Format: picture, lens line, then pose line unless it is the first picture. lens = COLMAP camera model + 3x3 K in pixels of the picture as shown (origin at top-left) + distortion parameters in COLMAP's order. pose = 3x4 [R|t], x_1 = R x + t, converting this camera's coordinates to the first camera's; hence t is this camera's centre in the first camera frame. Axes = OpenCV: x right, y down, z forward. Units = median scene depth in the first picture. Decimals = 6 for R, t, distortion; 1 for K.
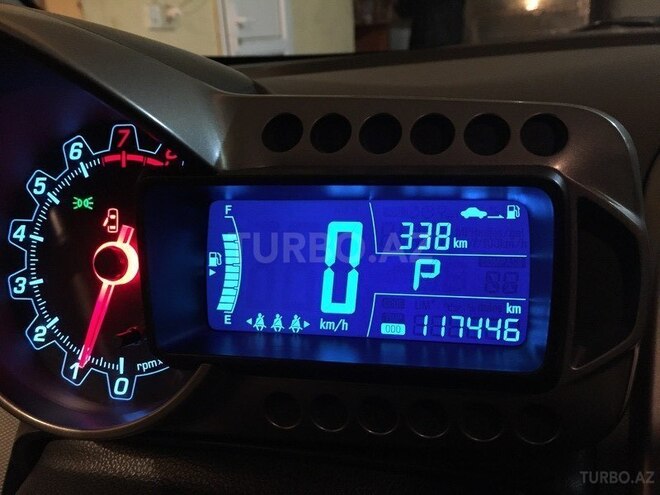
lens RADIAL K [[556.4, 0, 328.7], [0, 556.4, 246.9], [0, 0, 1]] dist [0.003777, -0.003283]
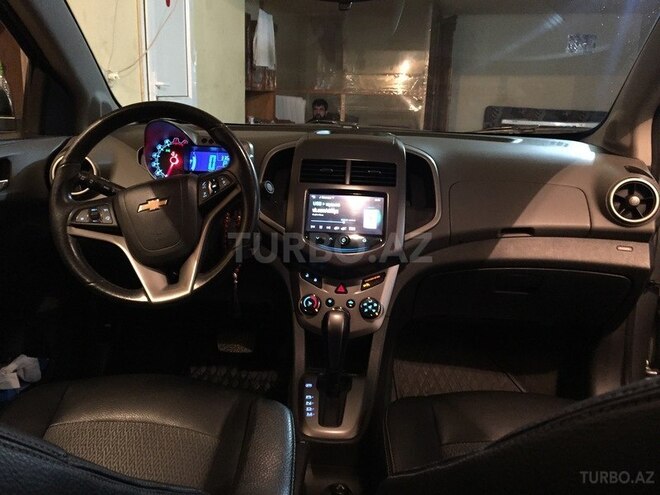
lens RADIAL K [[556.4, 0, 330.6], [0, 556.4, 249.6], [0, 0, 1]] dist [0.003777, -0.003283]
pose [[0.980323, 0.045296, 0.192135, 0.159311], [-0.028315, 0.995519, -0.090227, 1.451863], [-0.195361, 0.083011, 0.977212, -5.012388]]
